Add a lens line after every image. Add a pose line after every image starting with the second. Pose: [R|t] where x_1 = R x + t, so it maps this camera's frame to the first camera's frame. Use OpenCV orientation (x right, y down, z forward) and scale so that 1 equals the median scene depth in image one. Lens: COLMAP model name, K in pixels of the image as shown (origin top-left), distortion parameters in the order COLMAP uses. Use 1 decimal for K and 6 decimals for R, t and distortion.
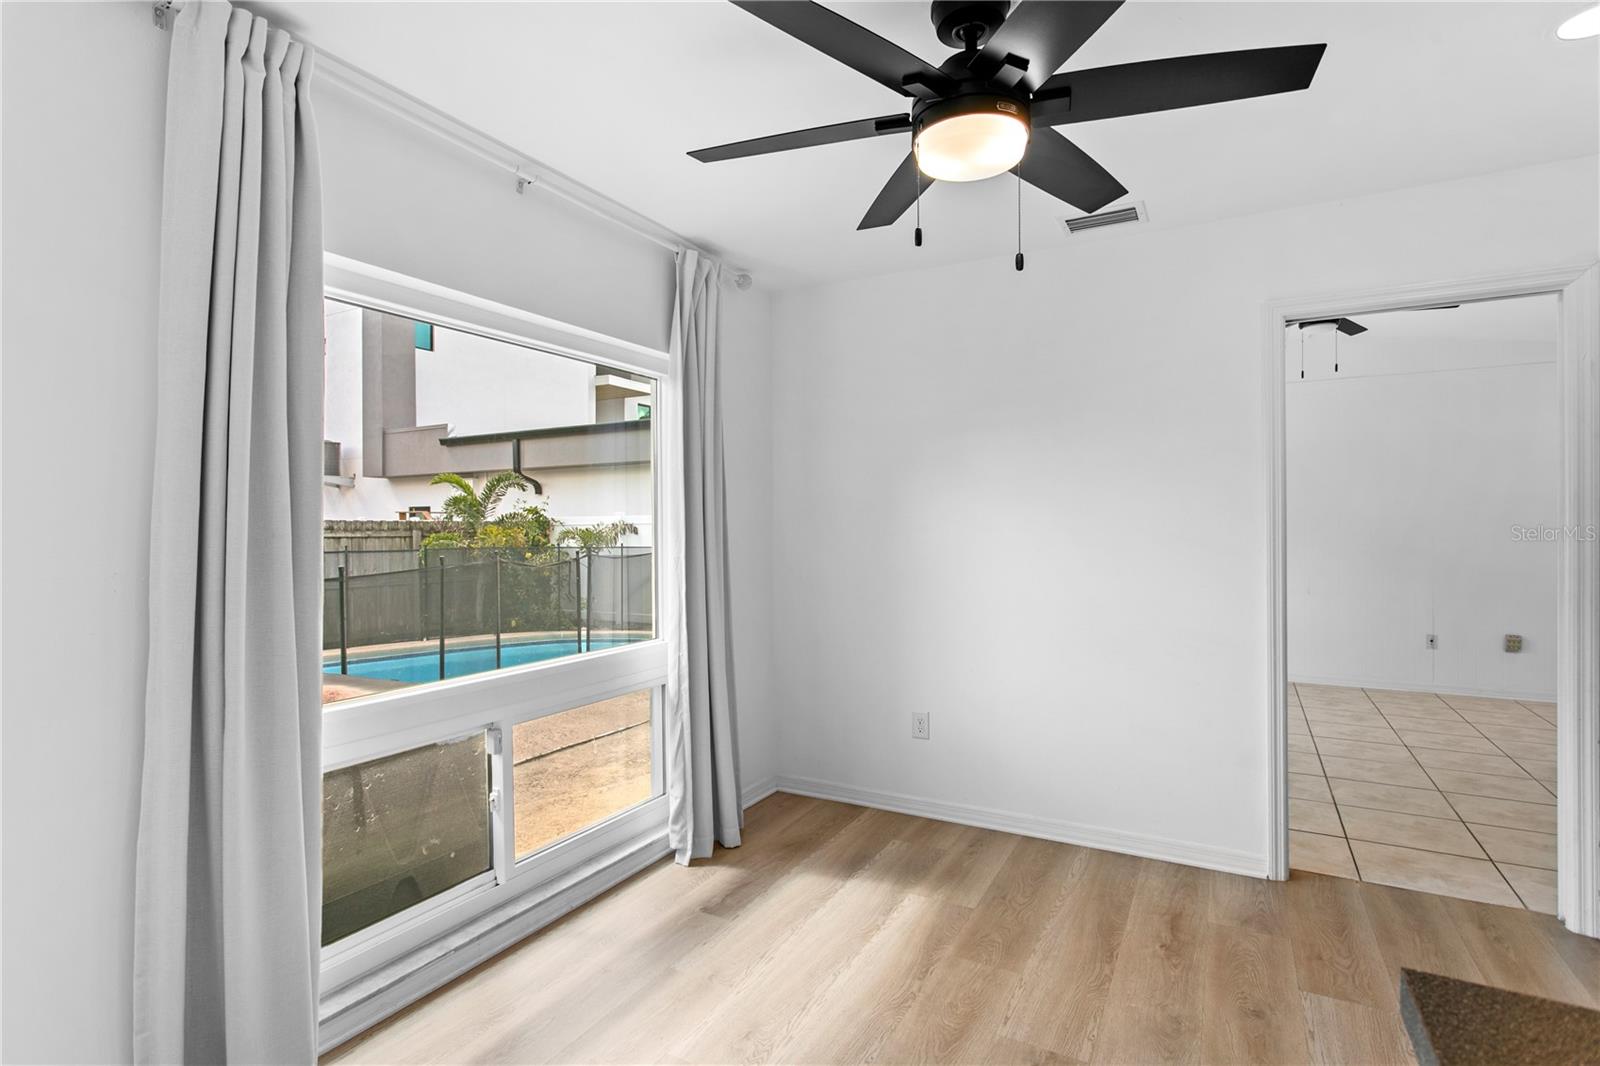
lens RADIAL K [[783.7, 0, 785.3], [0, 783.7, 531.3], [0, 0, 1]] dist [-0.011512, 0.004962]
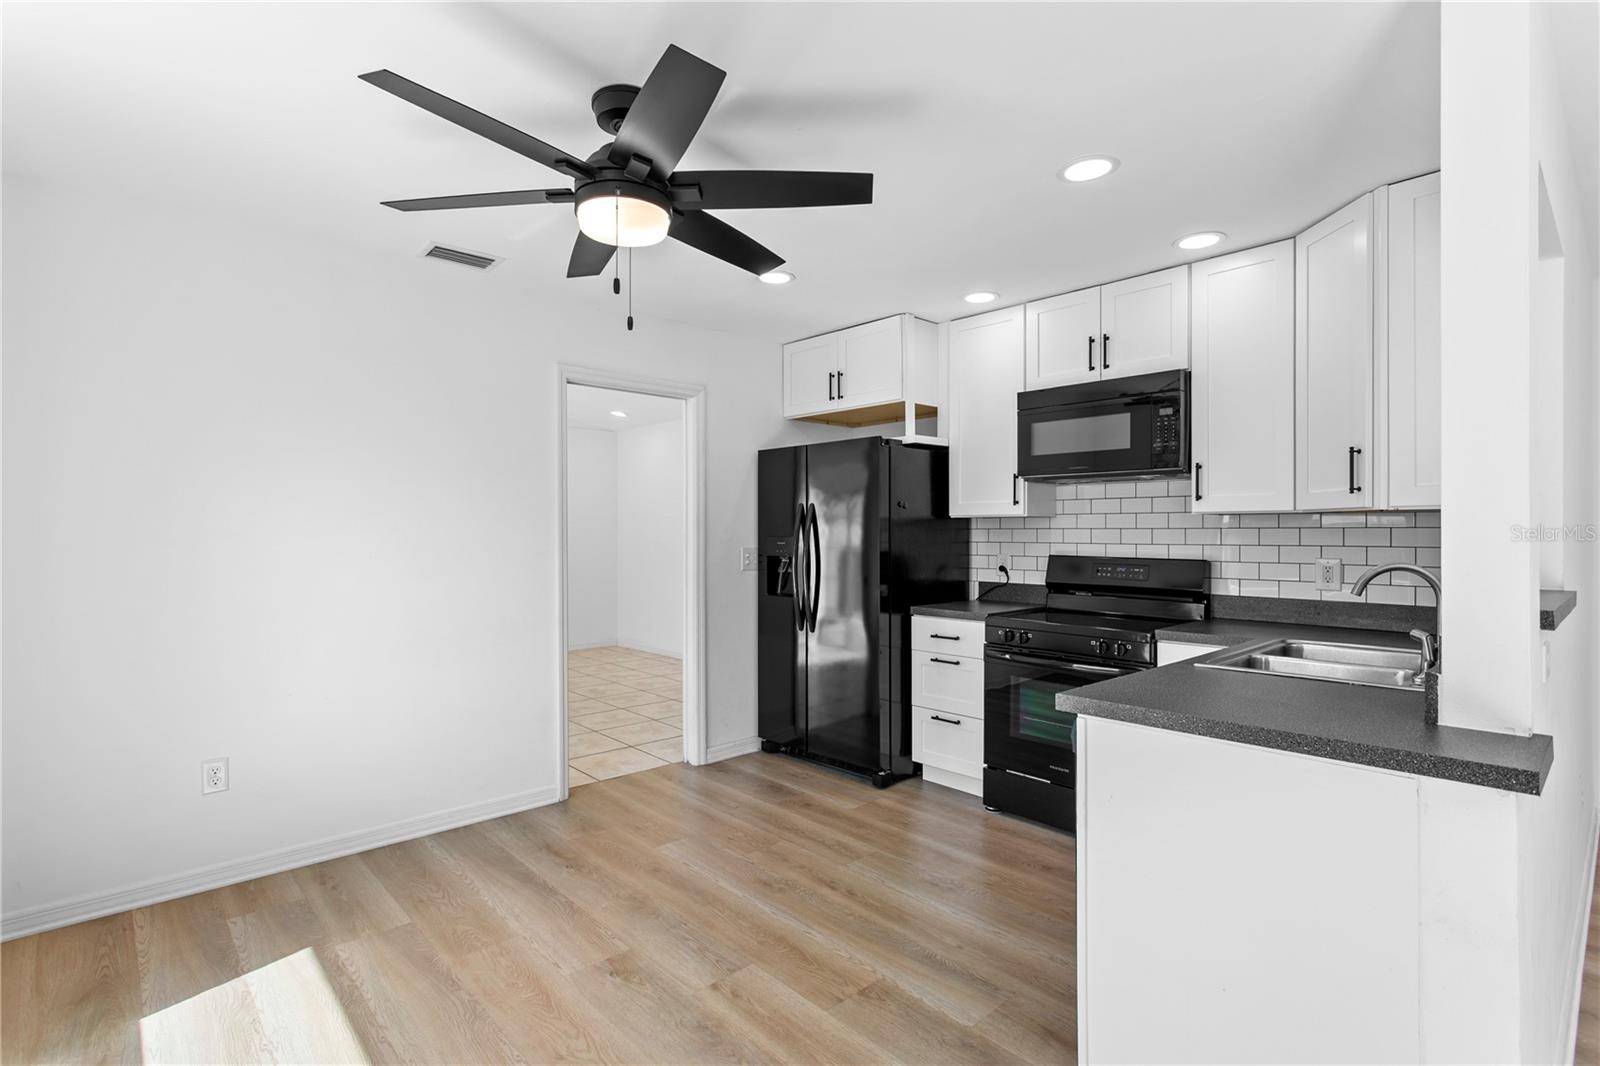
lens RADIAL K [[767.4, 0, 779.1], [0, 767.4, 525.9], [0, 0, 1]] dist [-0.002351, 0.000485]
pose [[0.316874, 0.011285, 0.948400, -0.456836], [-0.000331, 0.999930, -0.011787, -0.002248], [-0.948468, 0.003422, 0.316856, 0.221588]]
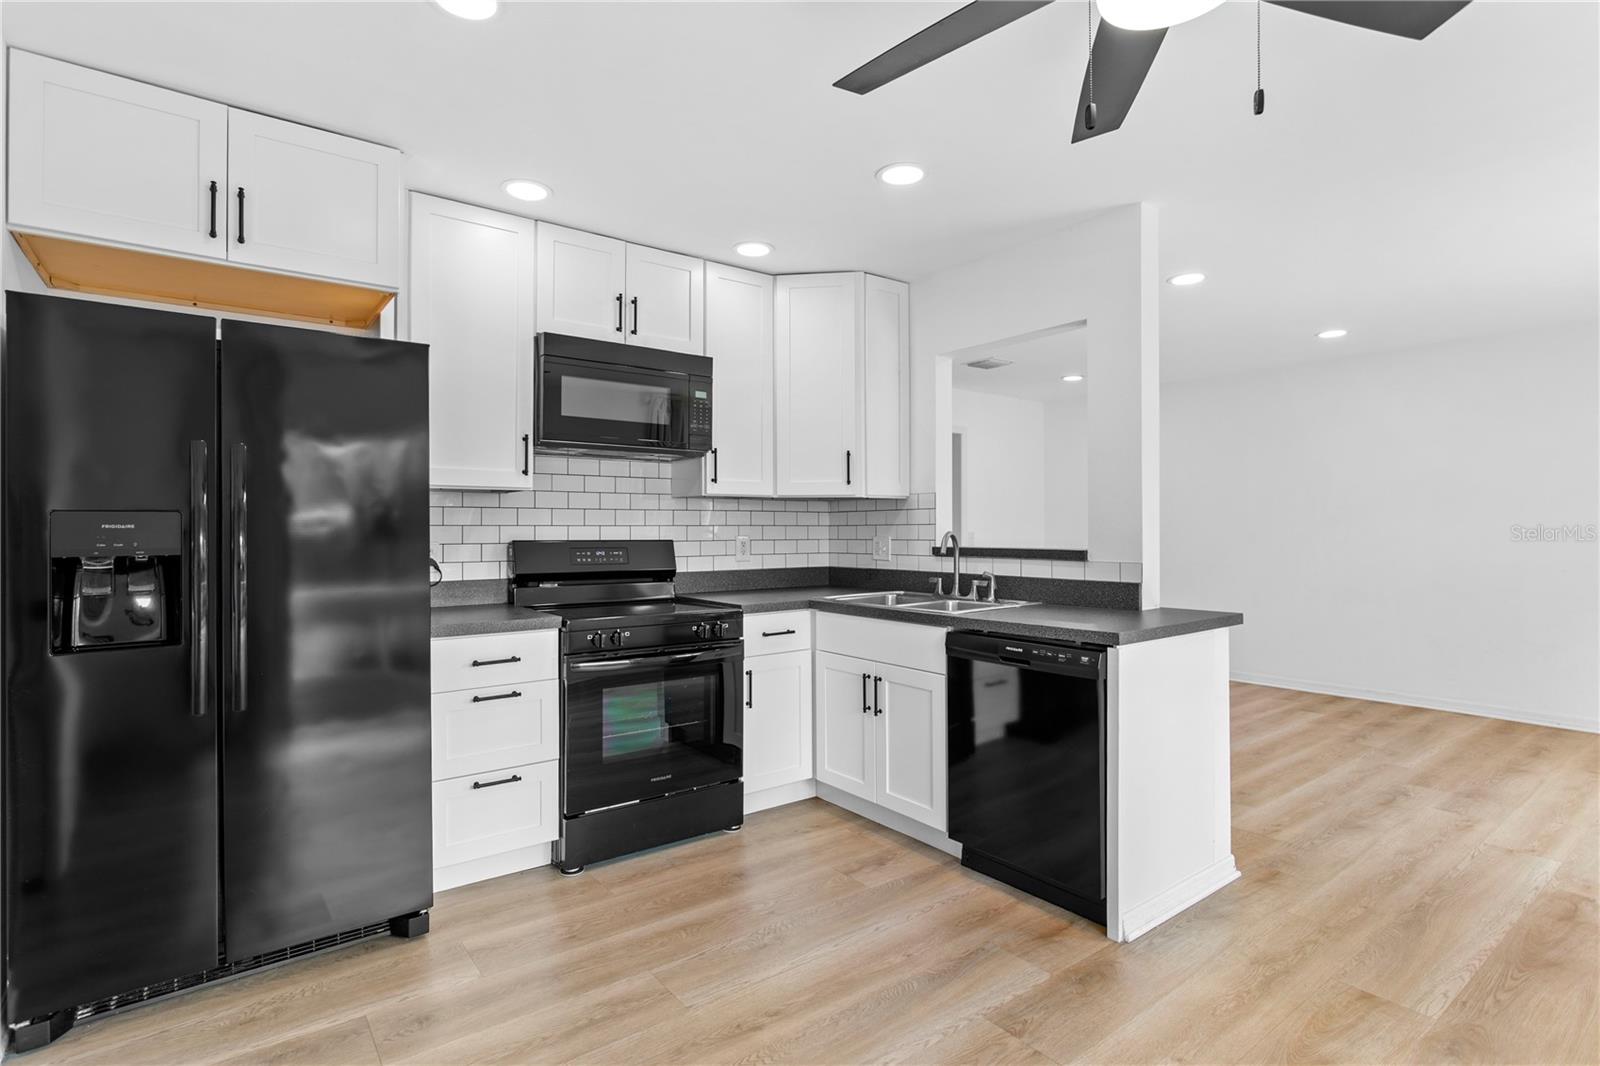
lens RADIAL K [[783.7, 0, 781.6], [0, 783.7, 520.9], [0, 0, 1]] dist [-0.011512, 0.004962]
pose [[-0.913659, 0.008886, 0.406385, 0.155620], [0.005894, 0.999946, -0.008612, 0.016245], [-0.406440, -0.005473, -0.913661, 1.015916]]
